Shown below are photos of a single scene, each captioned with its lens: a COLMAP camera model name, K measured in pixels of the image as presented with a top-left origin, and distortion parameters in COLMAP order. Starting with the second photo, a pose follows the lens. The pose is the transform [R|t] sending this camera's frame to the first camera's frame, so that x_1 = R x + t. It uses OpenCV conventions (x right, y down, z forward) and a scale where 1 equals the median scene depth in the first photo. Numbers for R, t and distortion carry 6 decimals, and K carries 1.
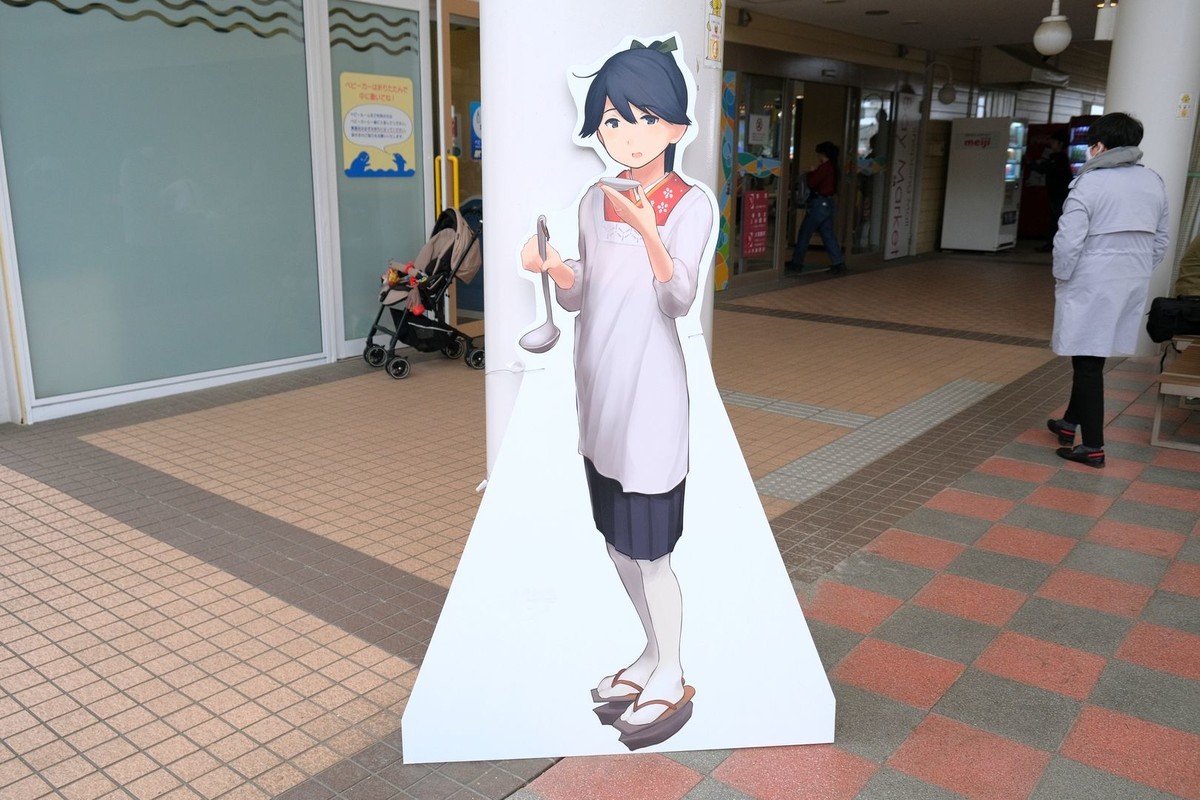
lens RADIAL K [[990.6, 0, 600.0], [0, 990.6, 400.0], [0, 0, 1]] dist [0.002070, 0.000554]
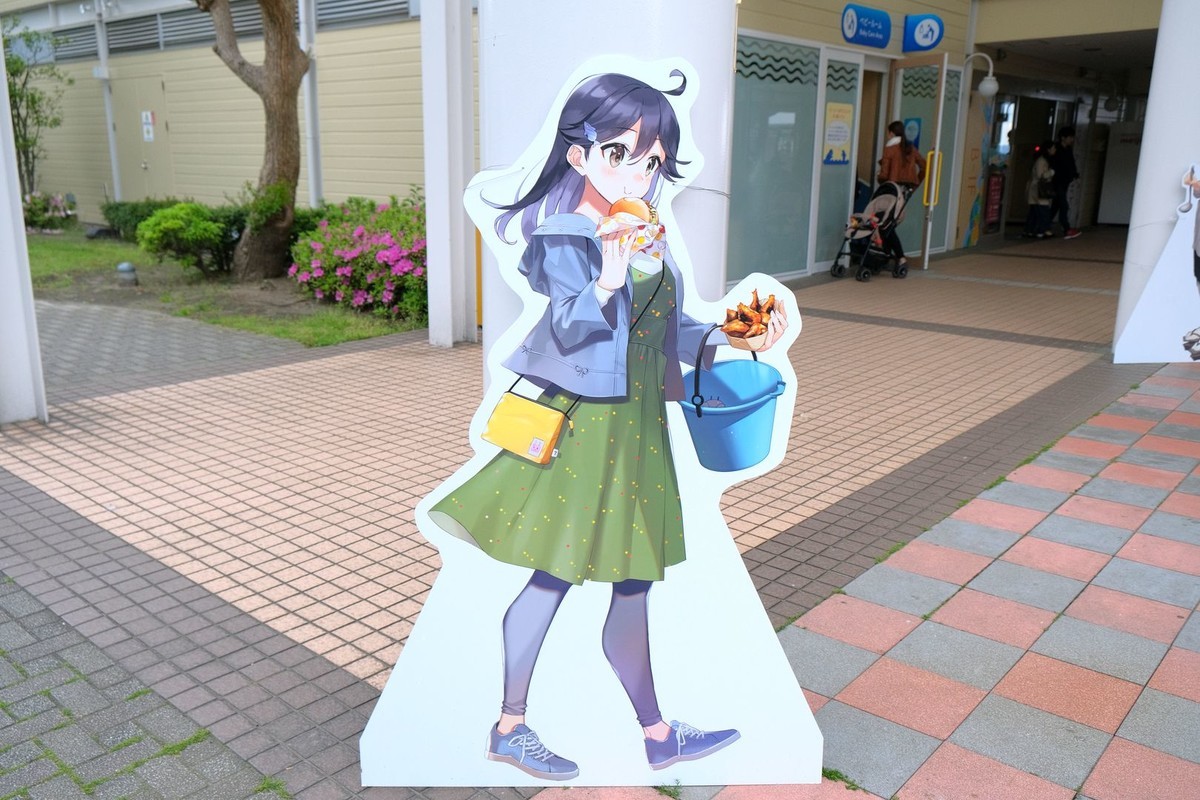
lens RADIAL K [[966.5, 0, 600.0], [0, 966.5, 400.0], [0, 0, 1]] dist [0.009938, -0.000399]
pose [[0.998856, 0.006193, -0.047423, -0.544489], [-0.005942, 0.999968, 0.005434, 0.165971], [0.047455, -0.005146, 0.998860, -0.652052]]
